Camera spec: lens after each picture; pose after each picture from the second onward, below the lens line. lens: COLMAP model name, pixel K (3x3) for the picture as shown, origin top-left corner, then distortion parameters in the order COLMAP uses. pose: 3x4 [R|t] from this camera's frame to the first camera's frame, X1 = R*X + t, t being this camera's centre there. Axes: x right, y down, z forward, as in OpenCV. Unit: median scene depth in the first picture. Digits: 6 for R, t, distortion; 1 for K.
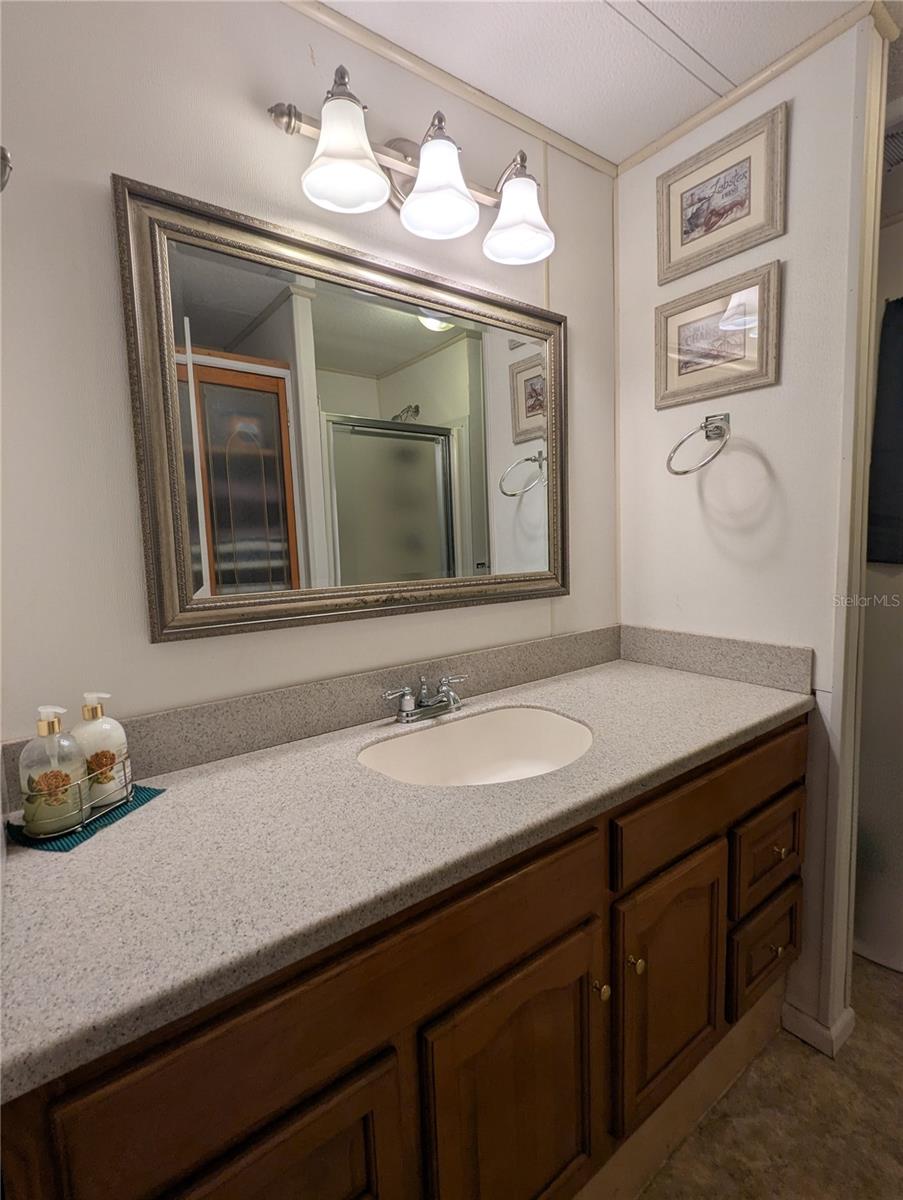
lens RADIAL K [[566.4, 0, 449.7], [0, 566.4, 600.7], [0, 0, 1]] dist [0.000894, -0.000077]
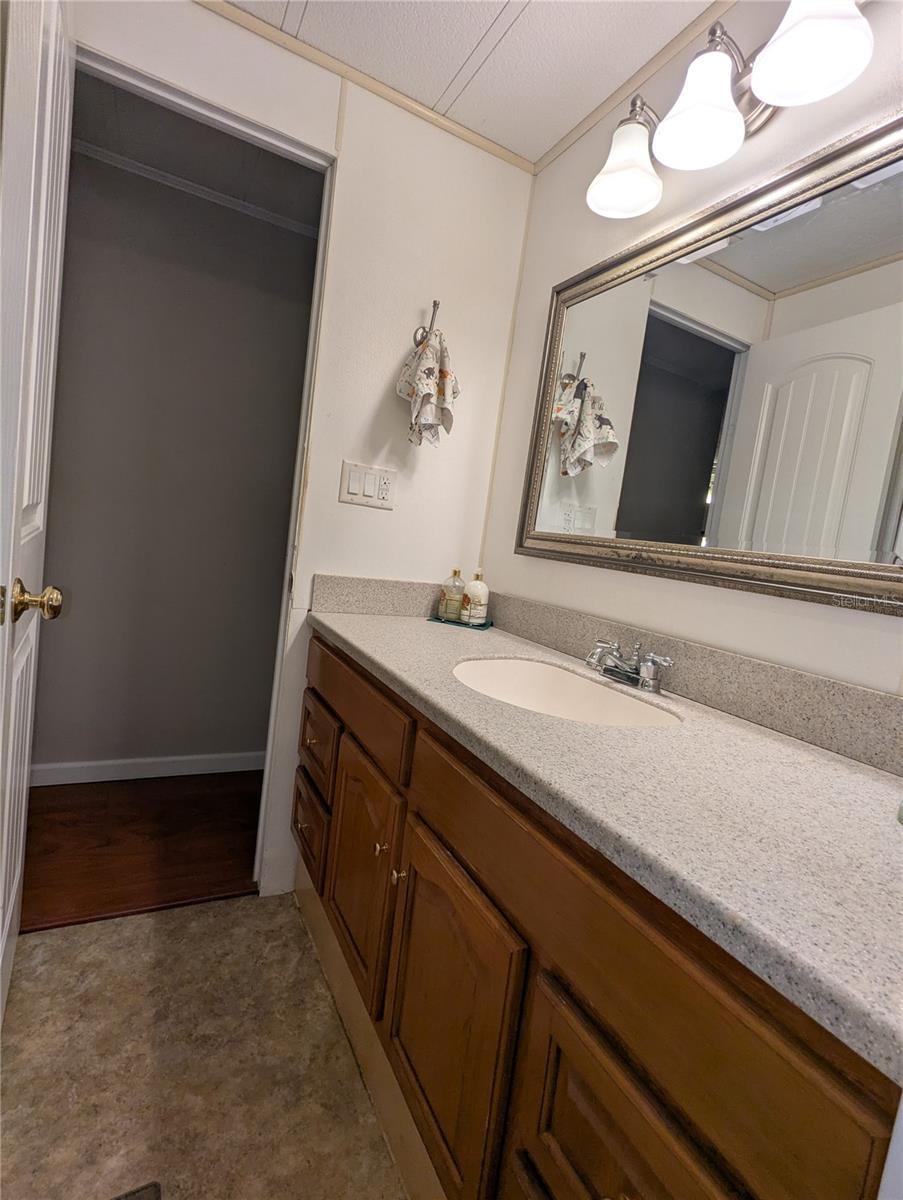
lens RADIAL K [[566.4, 0, 450.9], [0, 566.4, 594.0], [0, 0, 1]] dist [0.000894, -0.000077]
pose [[-0.166533, 0.107685, -0.980138, 0.934194], [-0.226774, 0.963190, 0.144354, -0.009026], [0.959604, 0.246310, -0.135983, 0.828253]]
